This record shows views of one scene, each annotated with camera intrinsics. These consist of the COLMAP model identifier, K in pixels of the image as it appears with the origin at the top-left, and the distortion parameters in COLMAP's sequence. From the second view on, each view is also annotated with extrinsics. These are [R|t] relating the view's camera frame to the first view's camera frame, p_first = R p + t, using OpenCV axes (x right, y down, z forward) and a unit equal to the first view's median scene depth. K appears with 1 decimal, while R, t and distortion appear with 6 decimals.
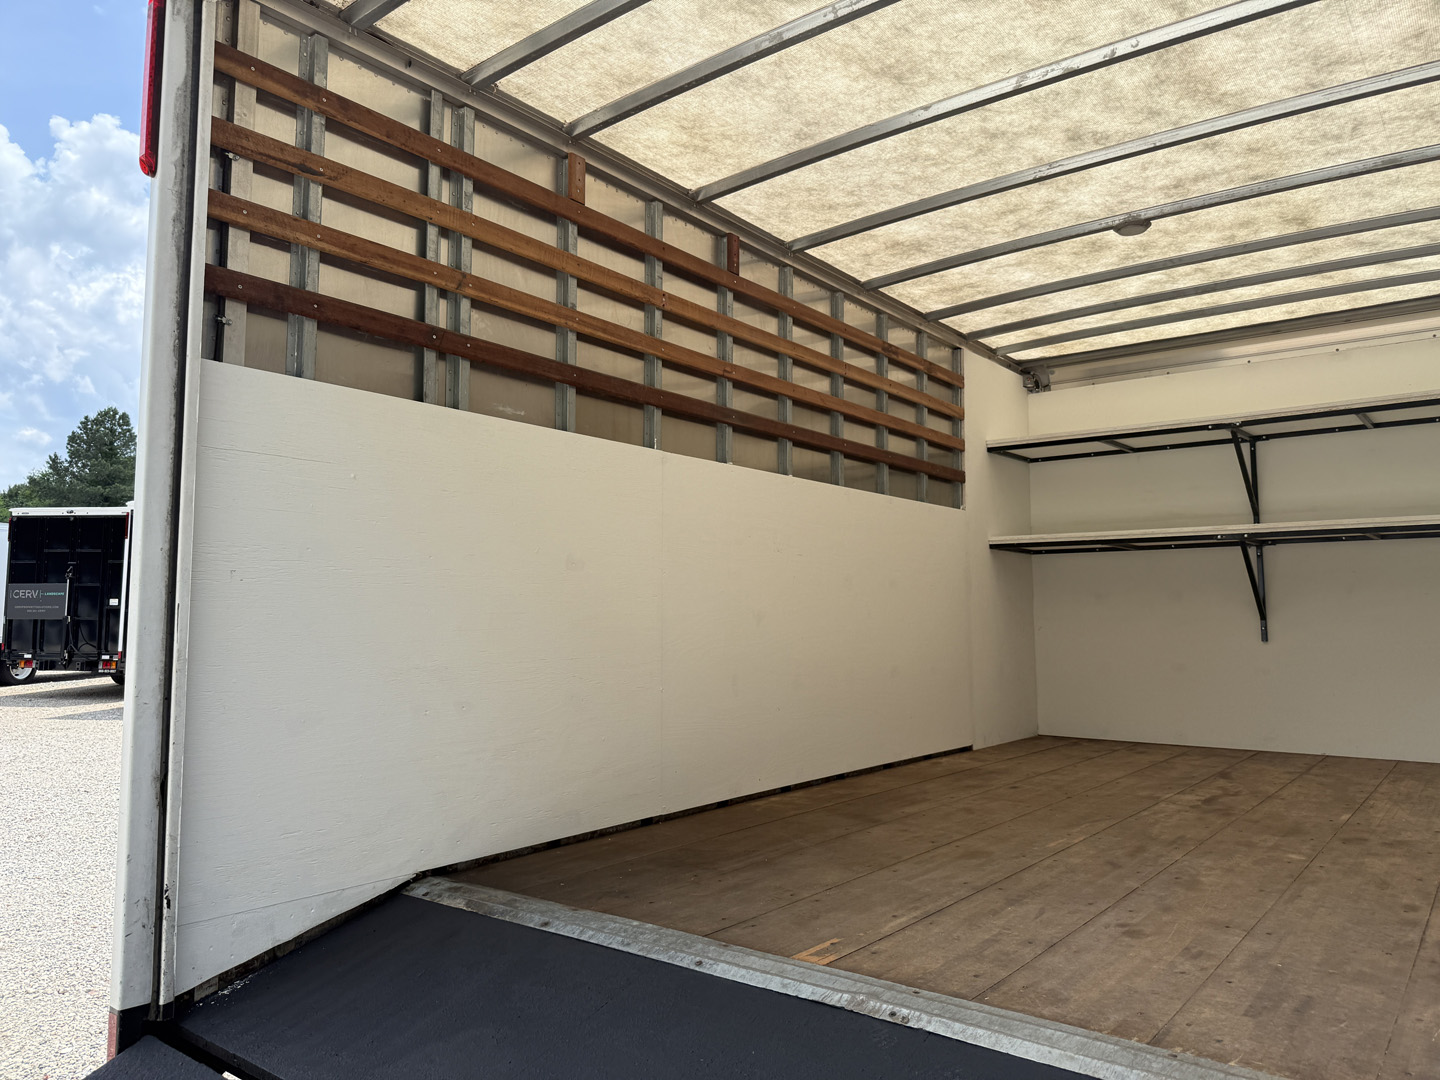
lens RADIAL K [[1031.1, 0, 726.6], [0, 1031.1, 537.2], [0, 0, 1]] dist [0.004145, 0.003502]
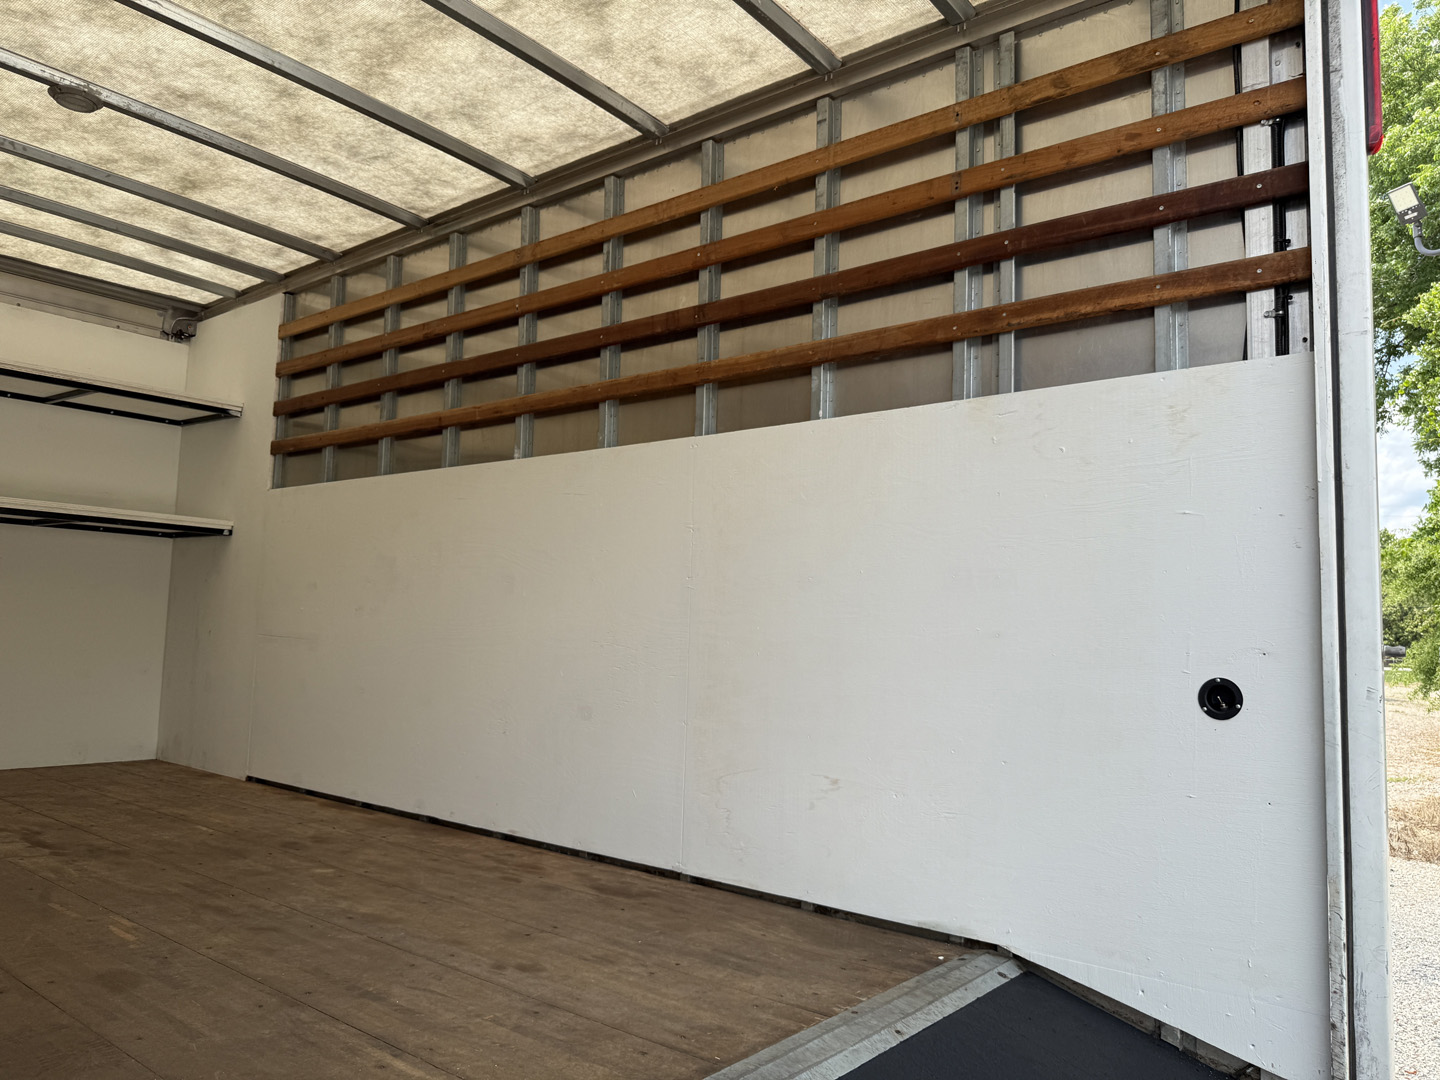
lens RADIAL K [[1031.1, 0, 726.6], [0, 1031.1, 537.2], [0, 0, 1]] dist [0.004145, 0.003502]
pose [[0.031834, 0.092854, 0.995171, -0.621274], [-0.109389, 0.990018, -0.088874, 0.065307], [-0.993489, -0.106032, 0.041673, 0.898353]]
